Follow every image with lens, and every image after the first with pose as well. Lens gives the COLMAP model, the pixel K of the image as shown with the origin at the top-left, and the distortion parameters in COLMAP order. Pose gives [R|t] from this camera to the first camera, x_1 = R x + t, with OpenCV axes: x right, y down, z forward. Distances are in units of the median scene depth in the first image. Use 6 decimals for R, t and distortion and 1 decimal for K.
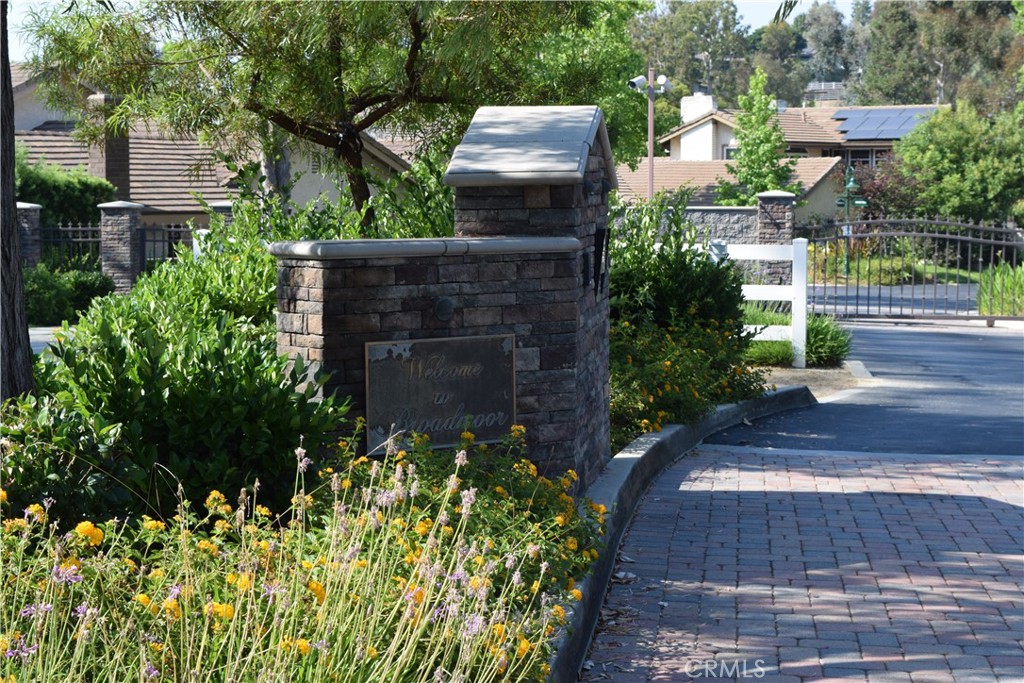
lens RADIAL K [[2109.9, 0, 508.5], [0, 2109.9, 339.5], [0, 0, 1]] dist [0.072198, 0.000000]
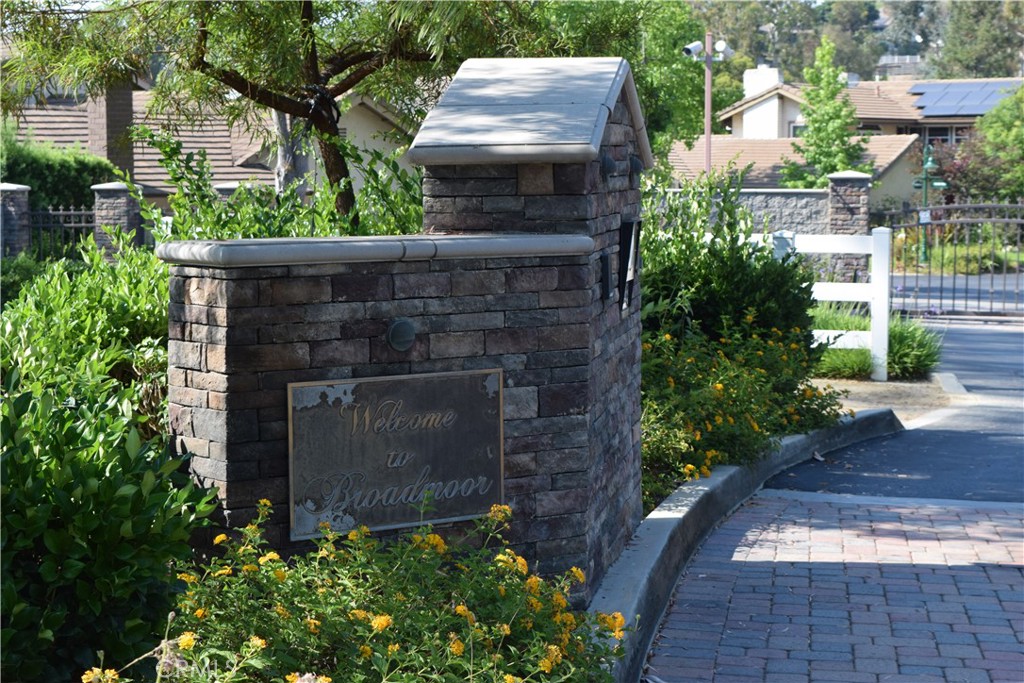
lens RADIAL K [[2231.5, 0, 515.9], [0, 2231.5, 342.1], [0, 0, 1]] dist [0.104132, 0.000000]
pose [[0.999795, 0.002438, -0.020100, 0.016527], [-0.002318, 0.999979, 0.006024, -0.011705], [0.020115, -0.005976, 0.999780, 0.166825]]
